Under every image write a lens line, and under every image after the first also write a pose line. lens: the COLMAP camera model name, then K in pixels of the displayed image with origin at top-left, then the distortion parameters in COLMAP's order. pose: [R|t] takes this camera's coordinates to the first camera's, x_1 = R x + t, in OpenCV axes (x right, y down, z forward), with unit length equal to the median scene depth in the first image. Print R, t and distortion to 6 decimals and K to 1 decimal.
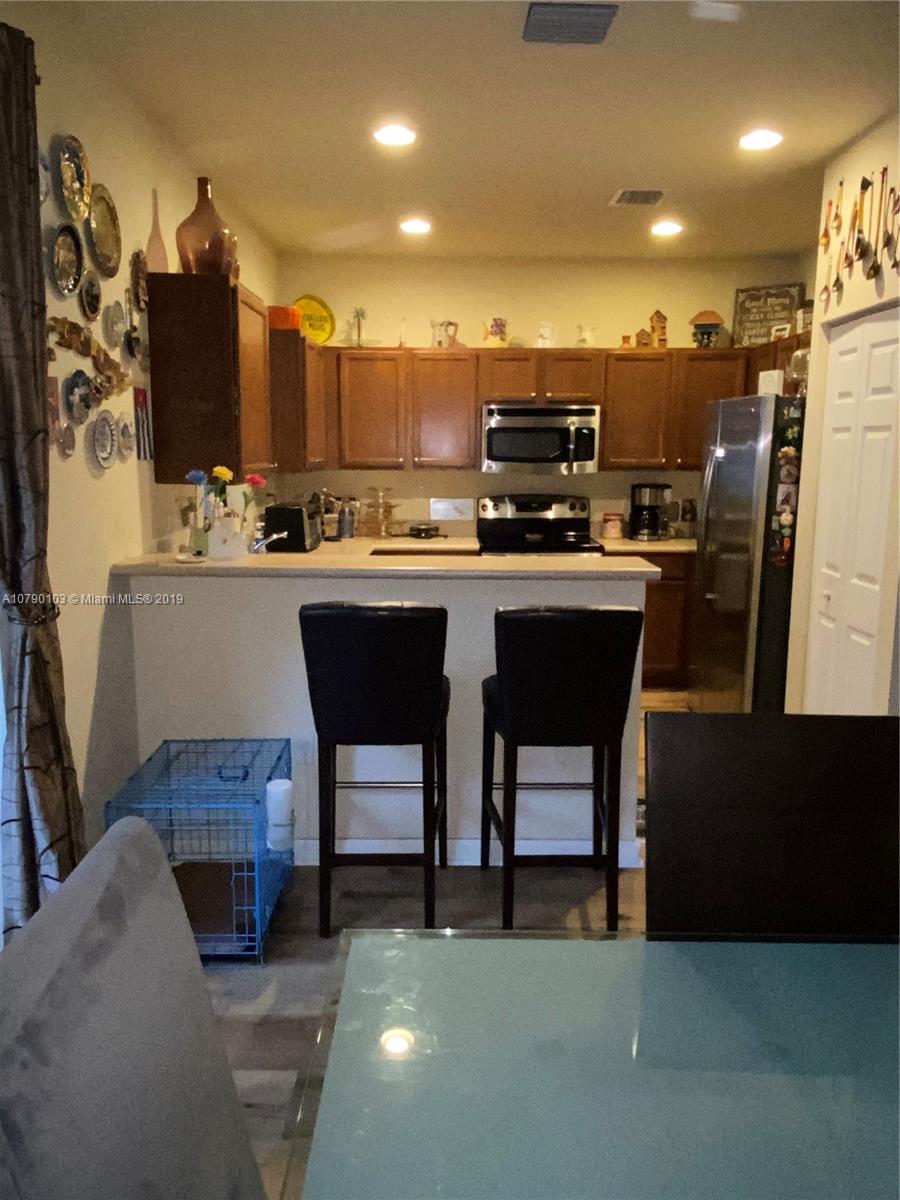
lens RADIAL K [[889.1, 0, 450.0], [0, 889.1, 600.0], [0, 0, 1]] dist [0.091675, -0.120629]
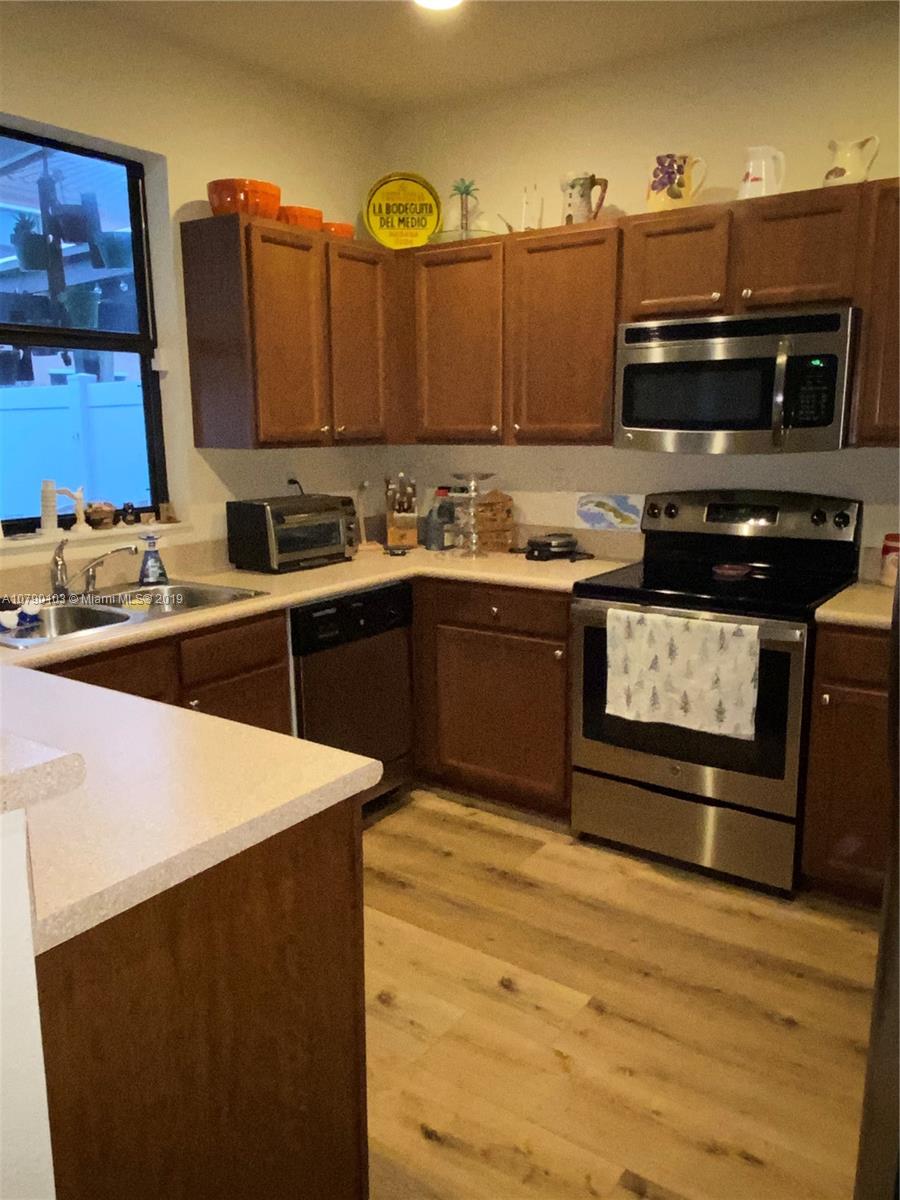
lens RADIAL K [[889.1, 0, 450.0], [0, 889.1, 600.0], [0, 0, 1]] dist [0.091675, -0.120629]
pose [[0.822020, 0.100970, -0.560436, 0.271389], [-0.085865, 0.994880, 0.053299, -0.071385], [0.562948, 0.004309, 0.826481, 0.488130]]
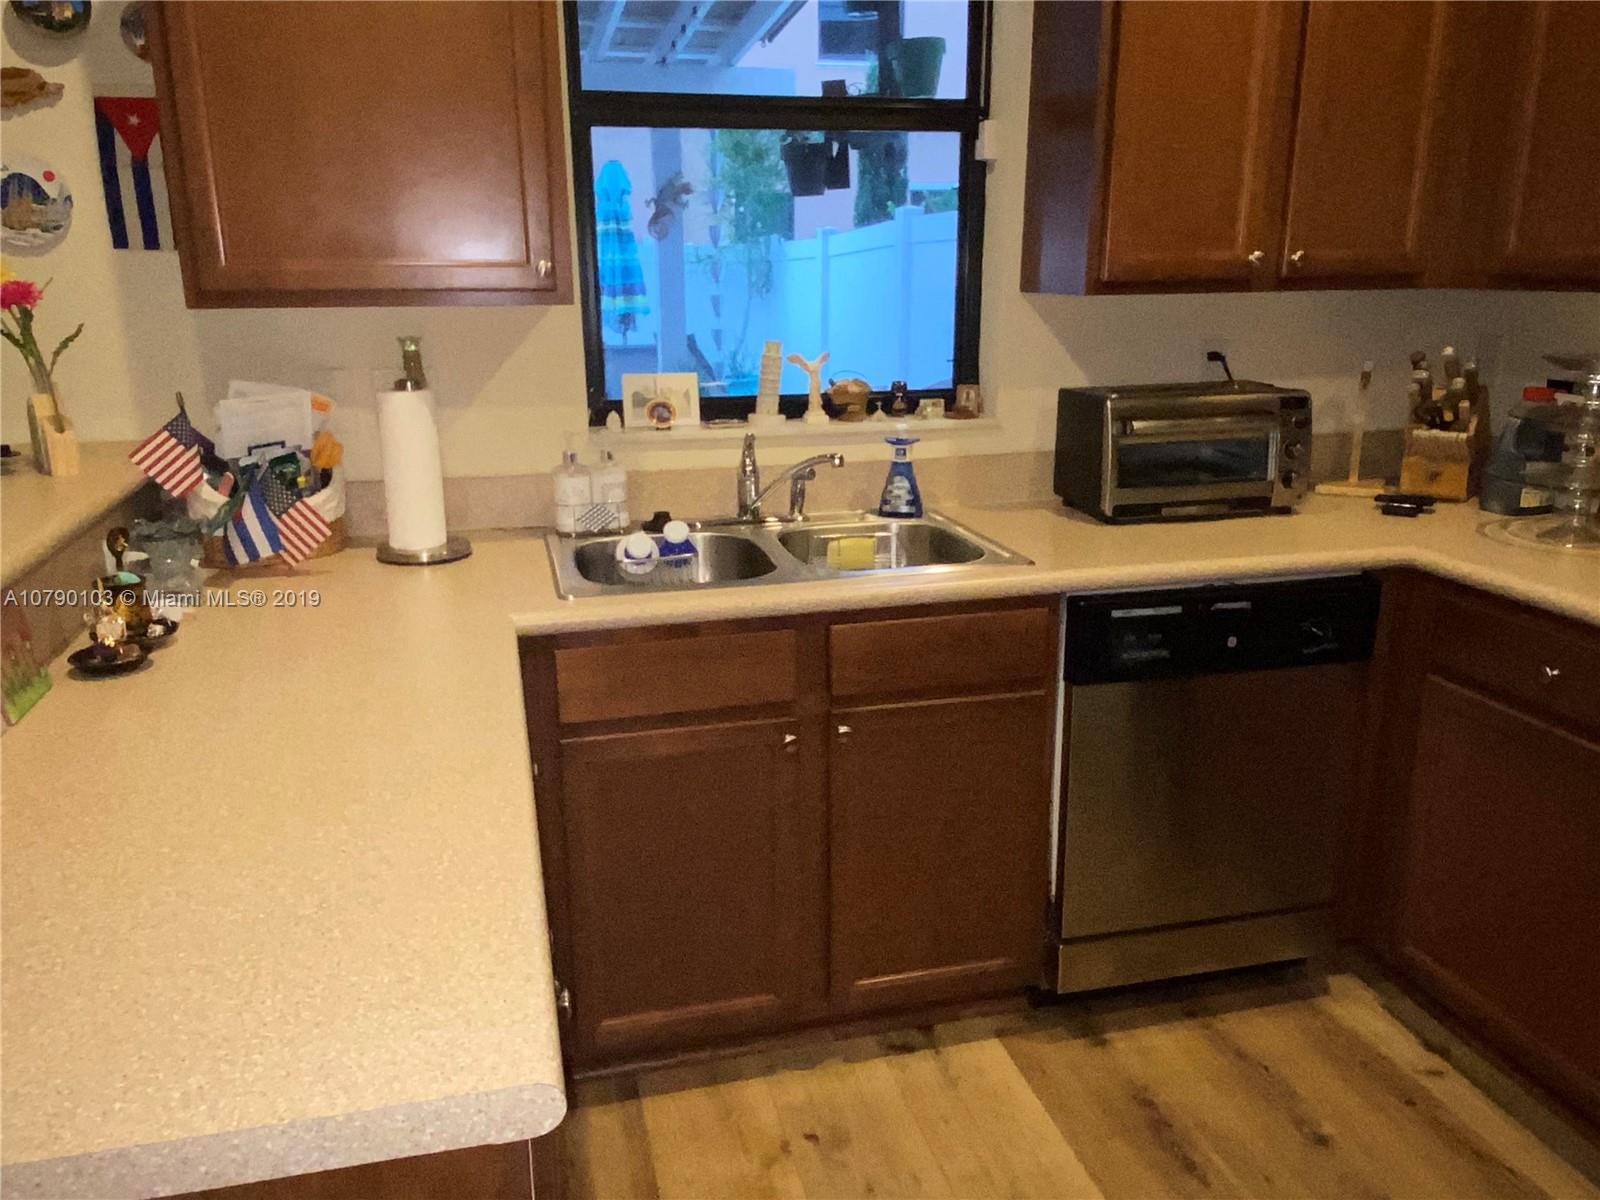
lens RADIAL K [[1185.5, 0, 797.6], [0, 1185.5, 605.1], [0, 0, 1]] dist [0.091675, -0.120629]
pose [[0.240344, 0.261534, -0.934791, 0.237414], [-0.155243, 0.960980, 0.228947, -0.100571], [0.958193, 0.090094, 0.271567, 0.678420]]
